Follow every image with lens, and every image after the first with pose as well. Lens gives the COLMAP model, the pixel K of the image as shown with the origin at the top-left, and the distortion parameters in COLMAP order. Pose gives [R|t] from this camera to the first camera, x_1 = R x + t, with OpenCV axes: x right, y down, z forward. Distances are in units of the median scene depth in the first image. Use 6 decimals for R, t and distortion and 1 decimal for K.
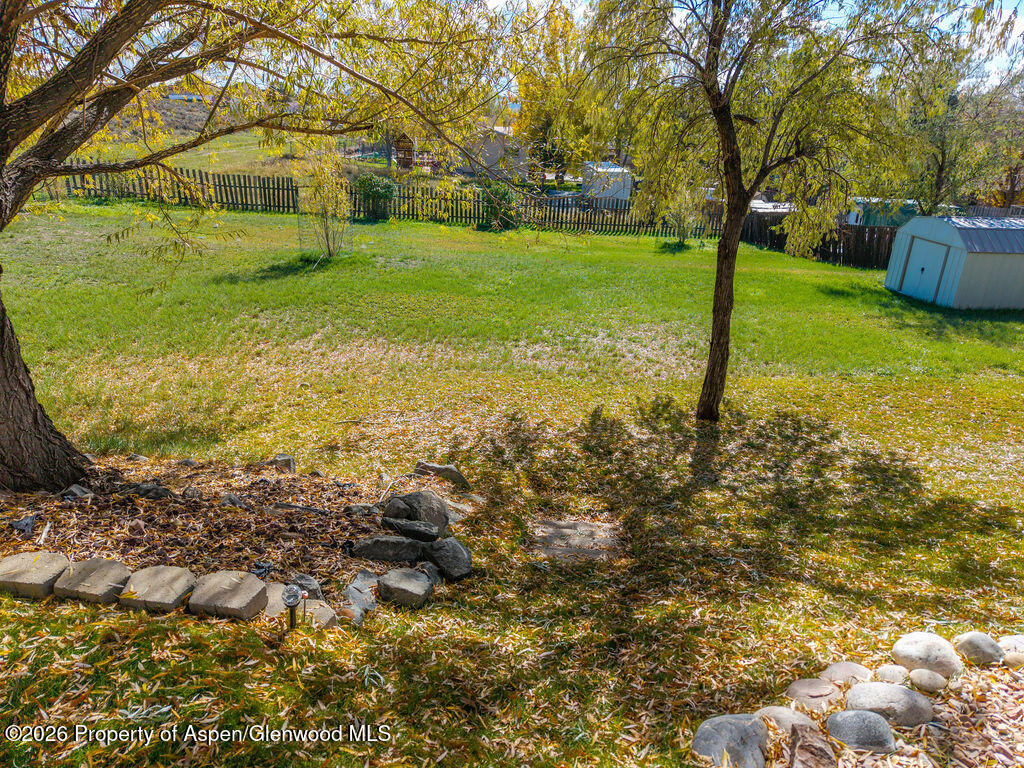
lens RADIAL K [[688.5, 0, 509.0], [0, 688.5, 383.4], [0, 0, 1]] dist [-0.002608, 0.001167]
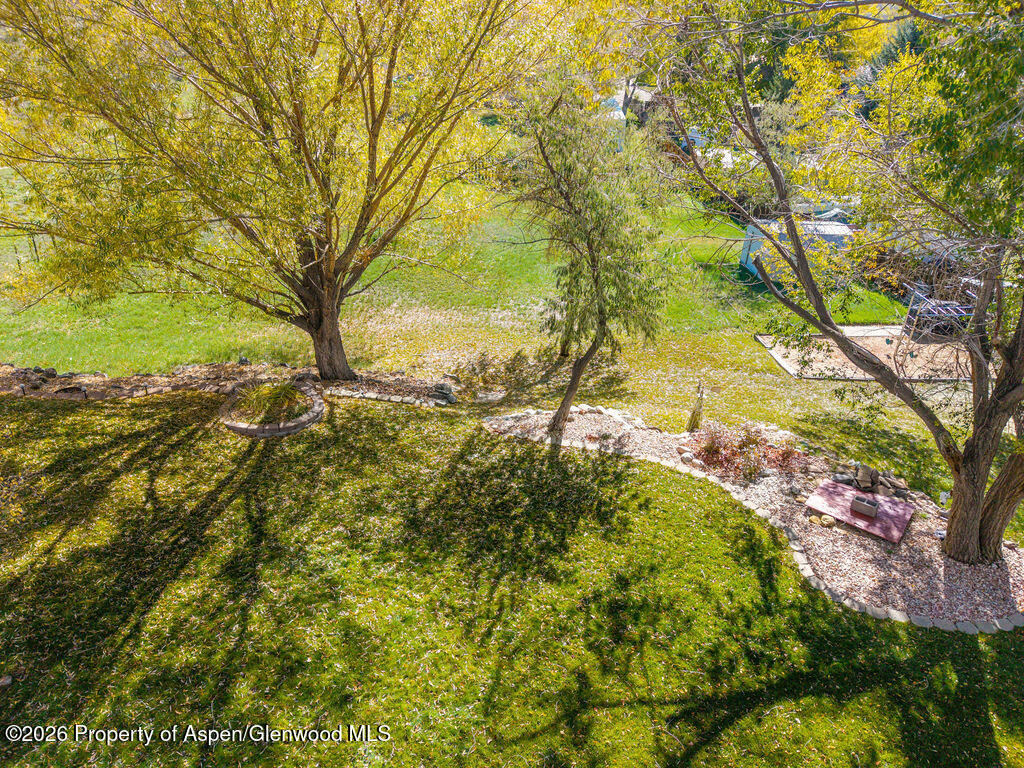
lens RADIAL K [[682.9, 0, 508.7], [0, 682.9, 386.2], [0, 0, 1]] dist [0.010908, -0.008190]
pose [[0.998926, 0.023561, -0.039901, 0.250279], [-0.016957, 0.987227, 0.158418, -0.284965], [0.043123, -0.157571, 0.986566, -1.801873]]
